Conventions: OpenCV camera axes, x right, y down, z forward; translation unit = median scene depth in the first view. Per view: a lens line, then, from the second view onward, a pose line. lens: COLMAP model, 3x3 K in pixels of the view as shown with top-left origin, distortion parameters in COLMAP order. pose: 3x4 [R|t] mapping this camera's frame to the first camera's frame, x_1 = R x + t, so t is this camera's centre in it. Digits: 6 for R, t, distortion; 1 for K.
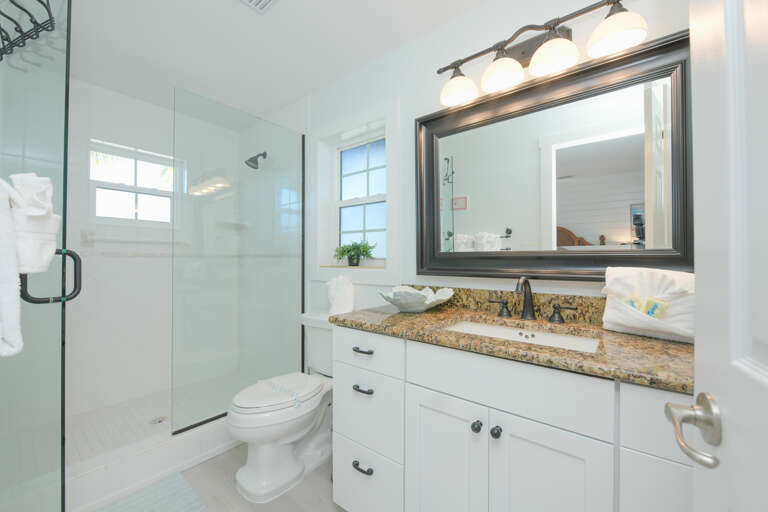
lens RADIAL K [[310.3, 0, 384.0], [0, 310.3, 256.0], [0, 0, 1]] dist [0.000020, -0.000001]
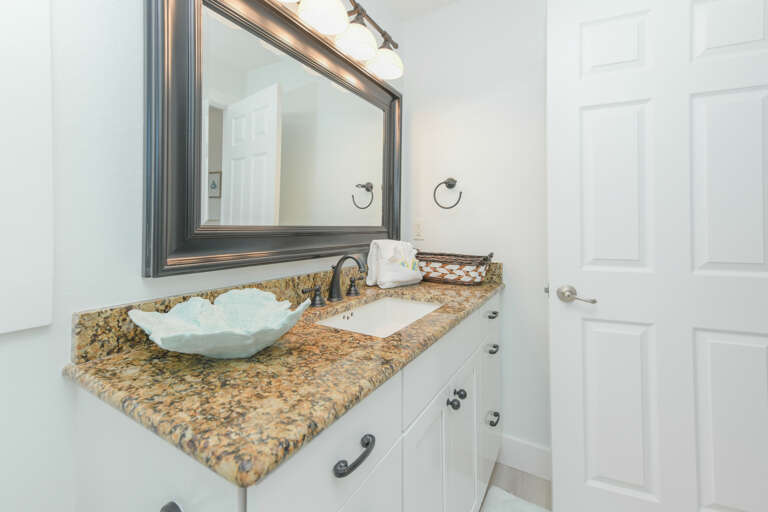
lens RADIAL K [[307.3, 0, 384.1], [0, 307.3, 224.3], [0, 0, 1]] dist [0.000110, 0.000004]
pose [[-0.099731, 0.012244, 0.994939, -0.376543], [-0.001186, 0.999922, -0.012424, -0.008428], [-0.995014, -0.002419, -0.099708, 0.777208]]
